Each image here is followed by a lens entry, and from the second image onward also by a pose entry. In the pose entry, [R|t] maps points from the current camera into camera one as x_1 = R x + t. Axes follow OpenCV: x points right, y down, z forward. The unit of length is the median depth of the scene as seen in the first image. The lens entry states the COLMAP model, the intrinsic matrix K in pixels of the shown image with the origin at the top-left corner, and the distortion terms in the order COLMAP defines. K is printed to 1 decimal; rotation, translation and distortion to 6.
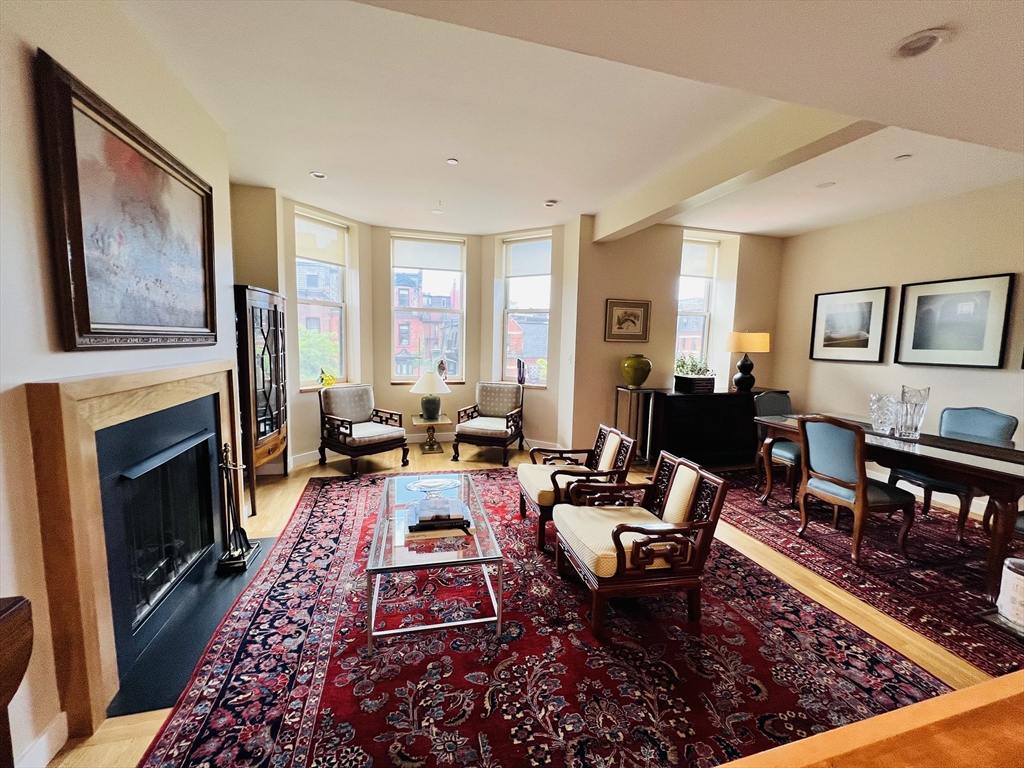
lens RADIAL K [[413.1, 0, 510.2], [0, 413.1, 382.9], [0, 0, 1]] dist [0.002313, 0.000419]
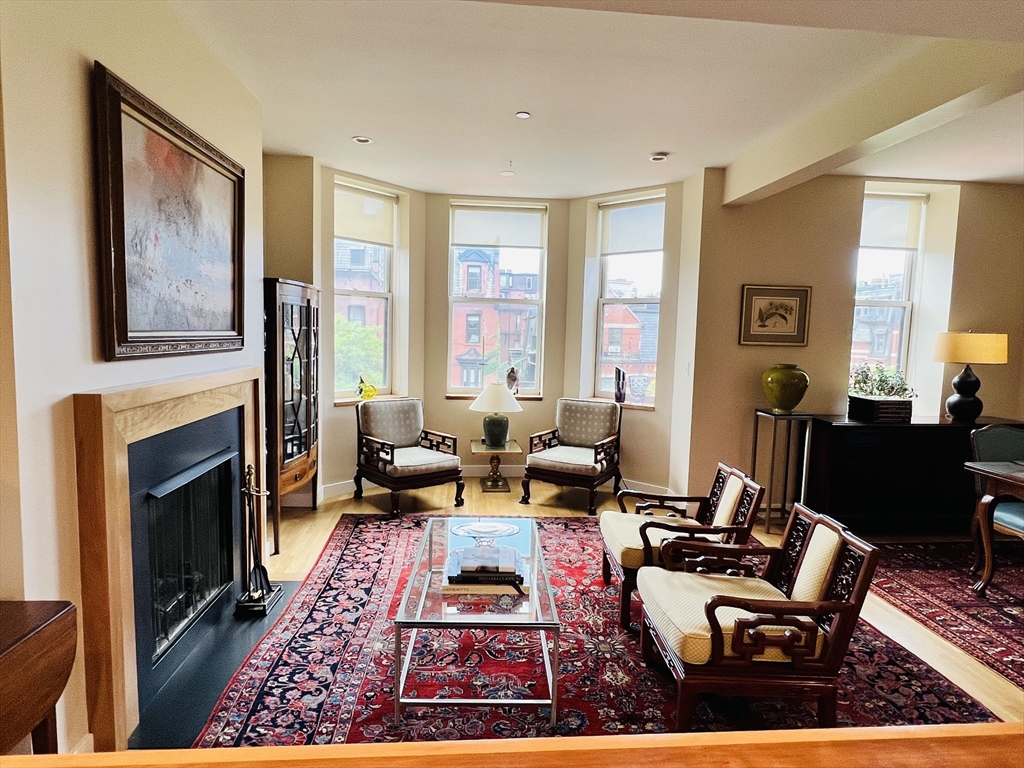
lens RADIAL K [[595.5, 0, 512.0], [0, 595.5, 384.0], [0, 0, 1]] dist [0.003945, 0.000229]
pose [[0.982079, 0.020175, -0.187385, 0.071434], [-0.024032, 0.999543, -0.018330, -0.010856], [0.186930, 0.022505, 0.982116, -0.109179]]
